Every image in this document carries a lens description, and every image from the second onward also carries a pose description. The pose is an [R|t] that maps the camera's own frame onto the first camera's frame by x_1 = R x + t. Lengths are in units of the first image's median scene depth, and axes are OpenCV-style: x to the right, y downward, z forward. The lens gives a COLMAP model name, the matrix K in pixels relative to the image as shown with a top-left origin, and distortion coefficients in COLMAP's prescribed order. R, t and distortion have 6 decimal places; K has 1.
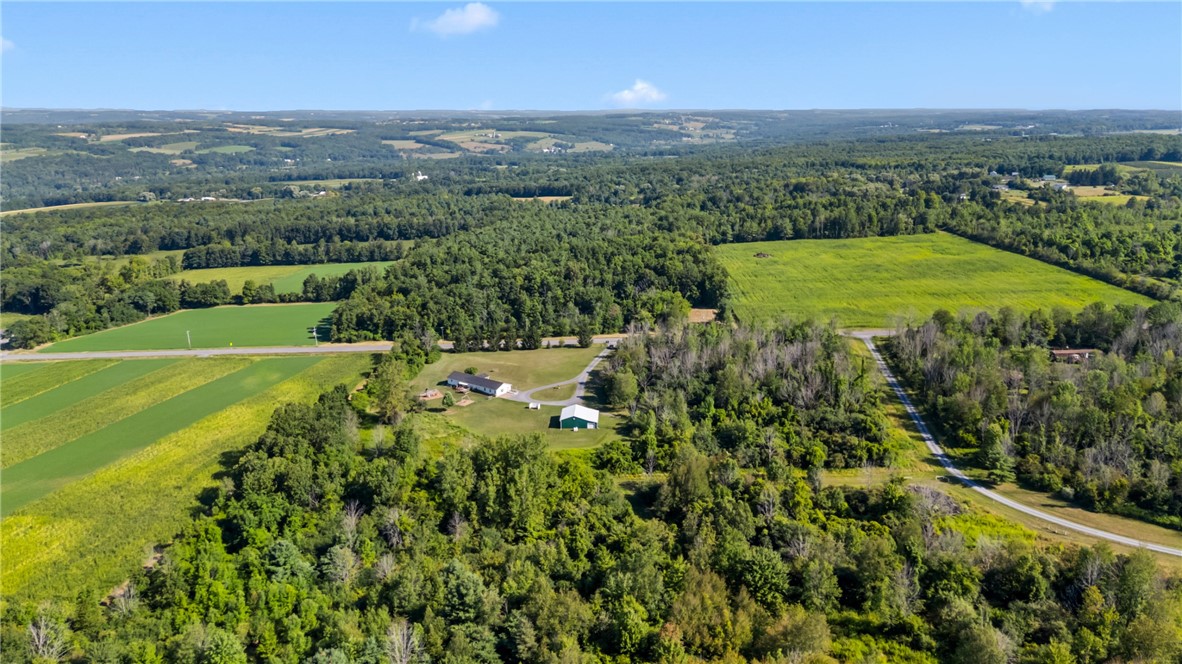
lens RADIAL K [[846.5, 0, 591.2], [0, 846.5, 332.2], [0, 0, 1]] dist [0.038358, 0.001727]
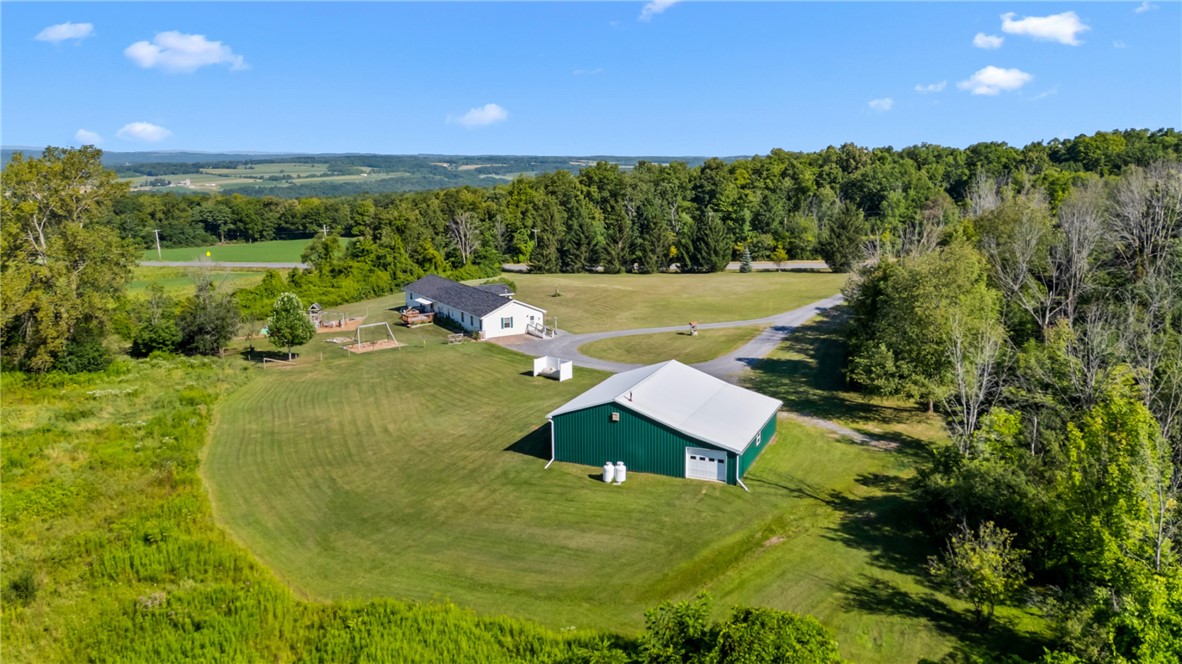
lens RADIAL K [[846.5, 0, 591.7], [0, 846.5, 331.5], [0, 0, 1]] dist [0.038358, 0.001727]
pose [[0.925684, 0.071815, -0.371419, 0.037248], [-0.092105, 0.995056, -0.037155, 0.080397], [0.366914, 0.068604, 0.927722, 0.727654]]
